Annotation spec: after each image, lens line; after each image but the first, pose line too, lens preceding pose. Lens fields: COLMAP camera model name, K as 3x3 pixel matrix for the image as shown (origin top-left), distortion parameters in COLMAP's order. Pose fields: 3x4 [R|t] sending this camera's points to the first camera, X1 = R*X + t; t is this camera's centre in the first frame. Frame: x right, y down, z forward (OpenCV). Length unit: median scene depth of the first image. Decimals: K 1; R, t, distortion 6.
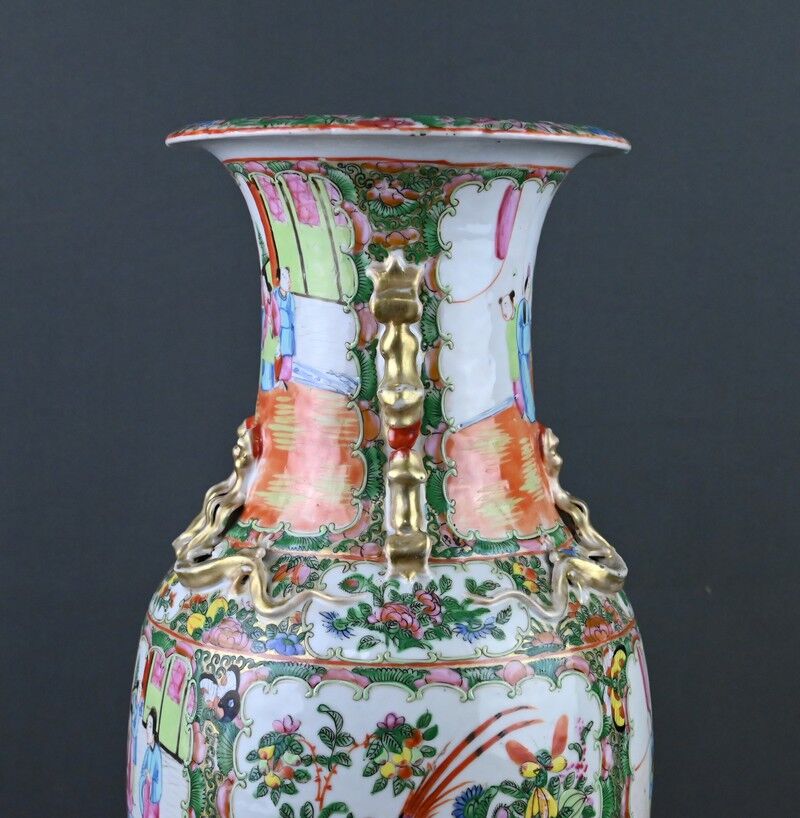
lens RADIAL K [[1783.3, 0, 404.5], [0, 1783.3, 387.5], [0, 0, 1]] dist [-0.008226, 0.000000]
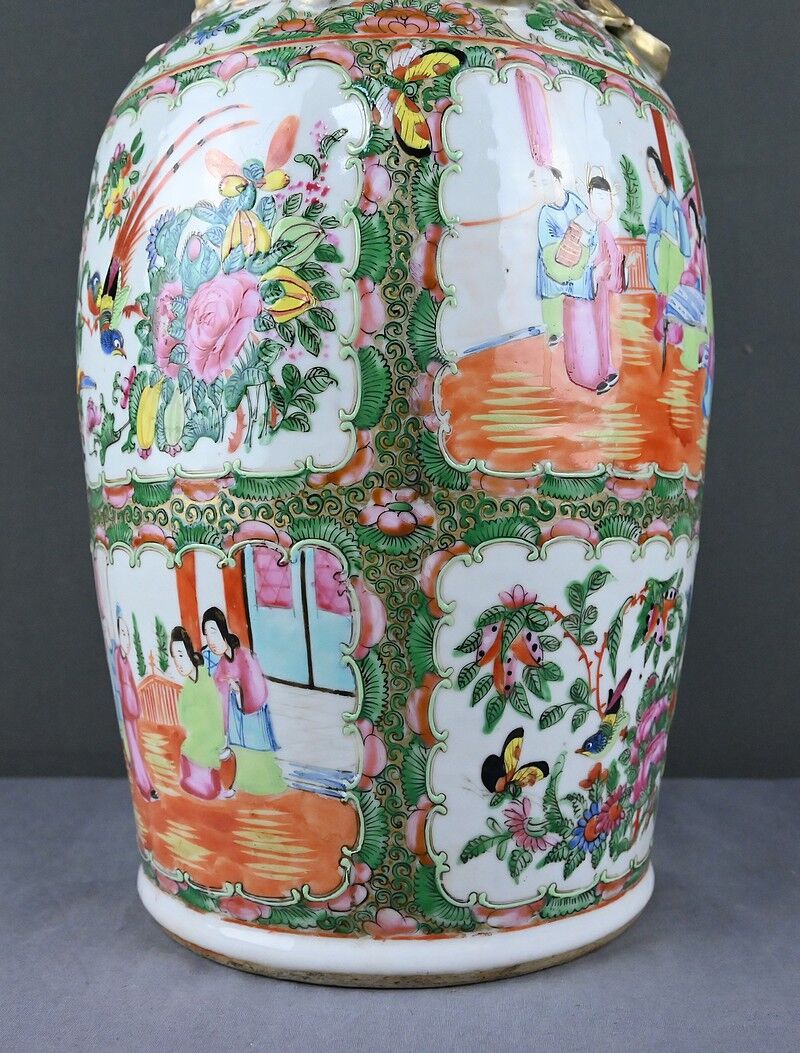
lens RADIAL K [[1132.6, 0, 420.8], [0, 1132.6, 517.9], [0, 0, 1]] dist [0.007899, 0.000000]
pose [[0.617220, -0.026474, -0.786345, 0.472066], [-0.054328, 0.995614, -0.076163, 0.373770], [0.784913, 0.089730, 0.613074, 0.769401]]
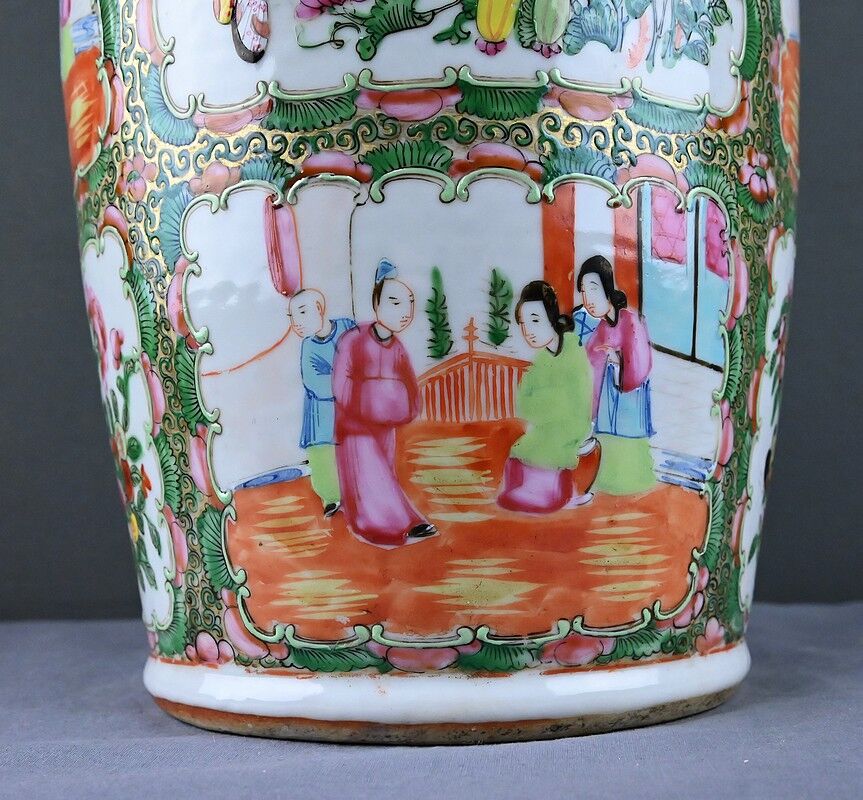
lens RADIAL K [[1062.9, 0, 496.7], [0, 1062.9, 460.3], [0, 0, 1]] dist [0.006321, 0.000000]
pose [[0.998285, -0.053420, -0.023959, 0.021070], [0.049398, 0.988189, -0.145059, 0.495469], [0.031425, 0.143627, 0.989133, 0.654414]]
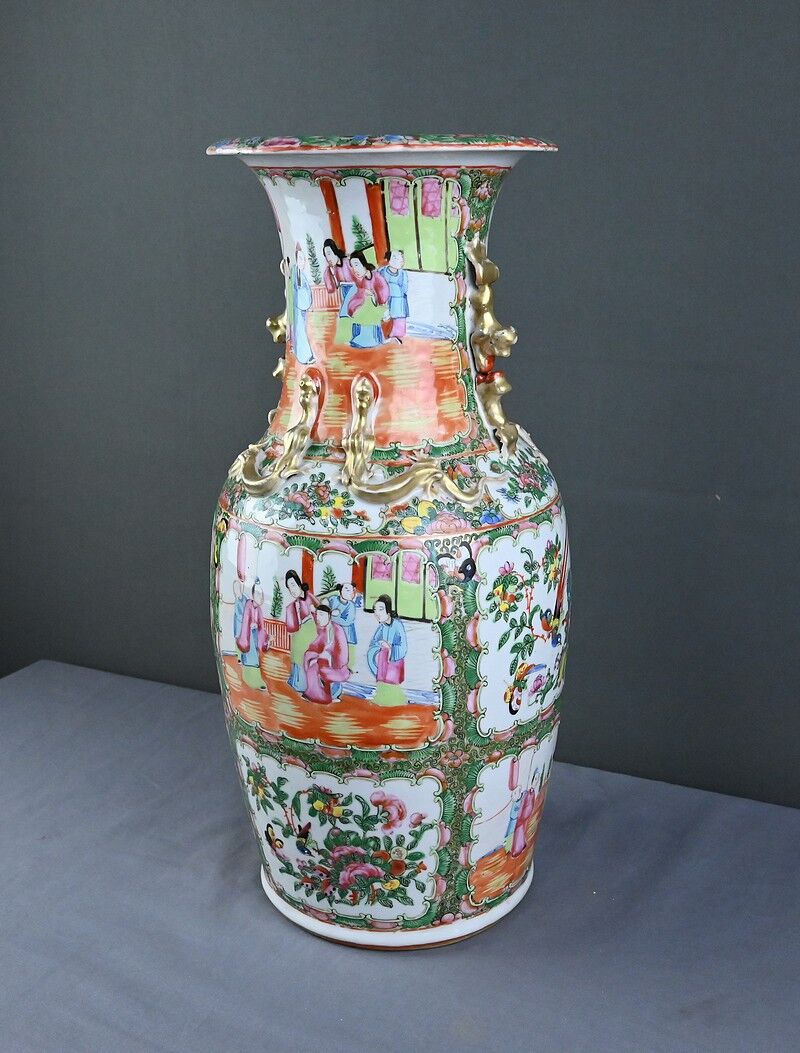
lens RADIAL K [[1234.2, 0, 455.8], [0, 1234.2, 556.1], [0, 0, 1]] dist [0.011510, 0.000000]
pose [[0.507552, -0.275952, 0.816236, -0.892061], [0.087970, 0.958972, 0.269506, -0.096945], [-0.857118, -0.064984, 0.511004, 0.497889]]
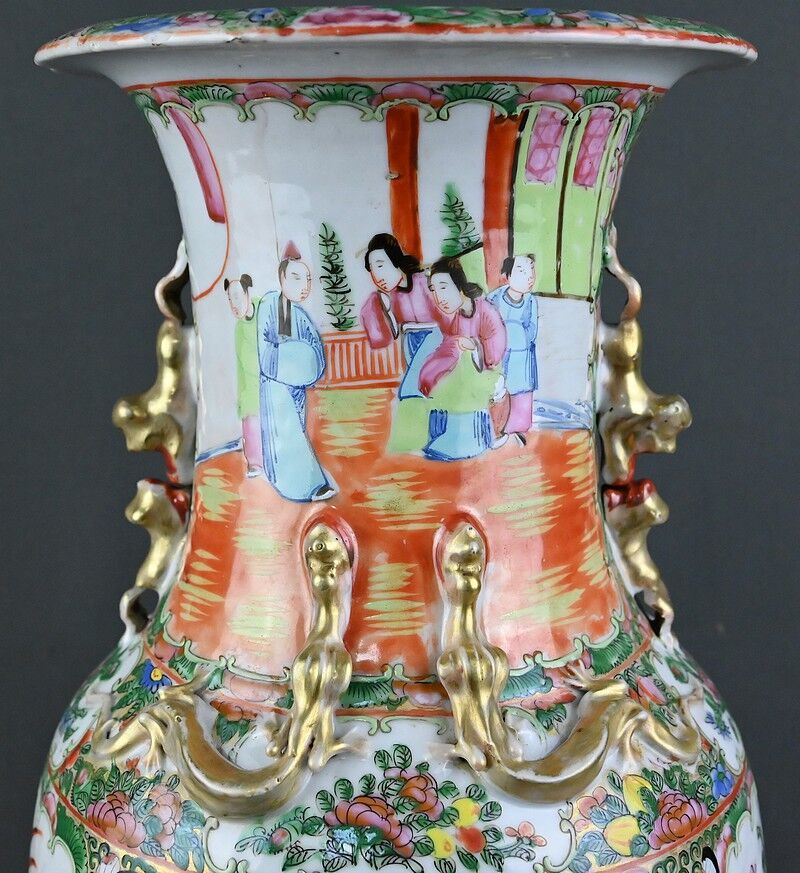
lens RADIAL K [[1433.4, 0, 404.2], [0, 1433.4, 395.4], [0, 0, 1]] dist [0.000368, 0.000000]
pose [[0.107188, -0.171844, 0.979276, -0.601624], [0.087854, 0.982734, 0.162834, -0.109309], [-0.990350, 0.068579, 0.120434, 1.024293]]
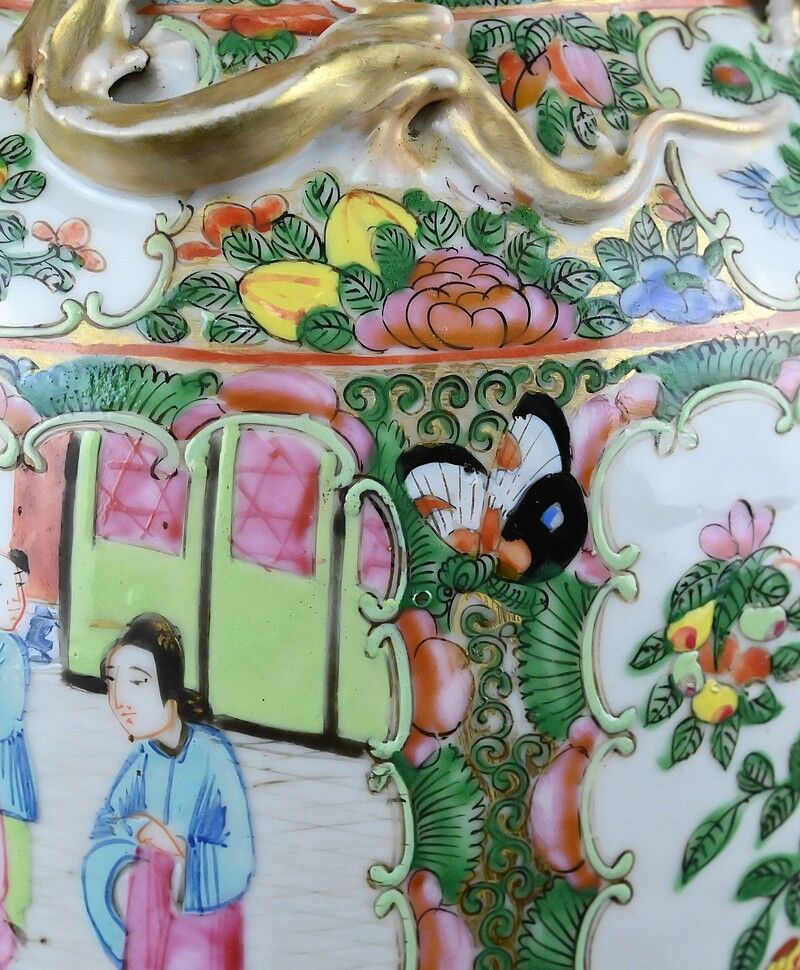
lens RADIAL K [[2128.4, 0, 500.1], [0, 2128.4, 605.0], [0, 0, 1]] dist [0.052309, 0.000000]
pose [[0.644067, -0.288022, 0.708675, -0.363230], [0.068048, 0.944310, 0.321945, 0.071370], [-0.761936, -0.159130, 0.627798, 0.761904]]
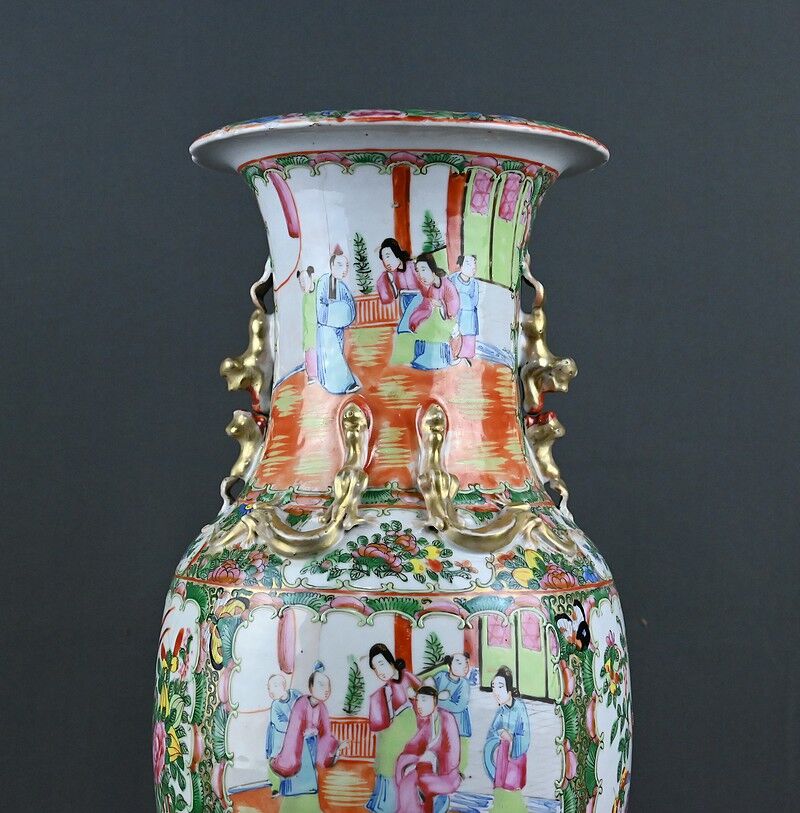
lens RADIAL K [[1705.1, 0, 407.7], [0, 1705.1, 410.8], [0, 0, 1]] dist [-0.005508, 0.000000]
pose [[0.110171, 0.001578, 0.993911, -1.169987], [0.075164, 0.997122, -0.009915, 0.038151], [-0.991066, 0.075799, 0.109735, 0.967250]]
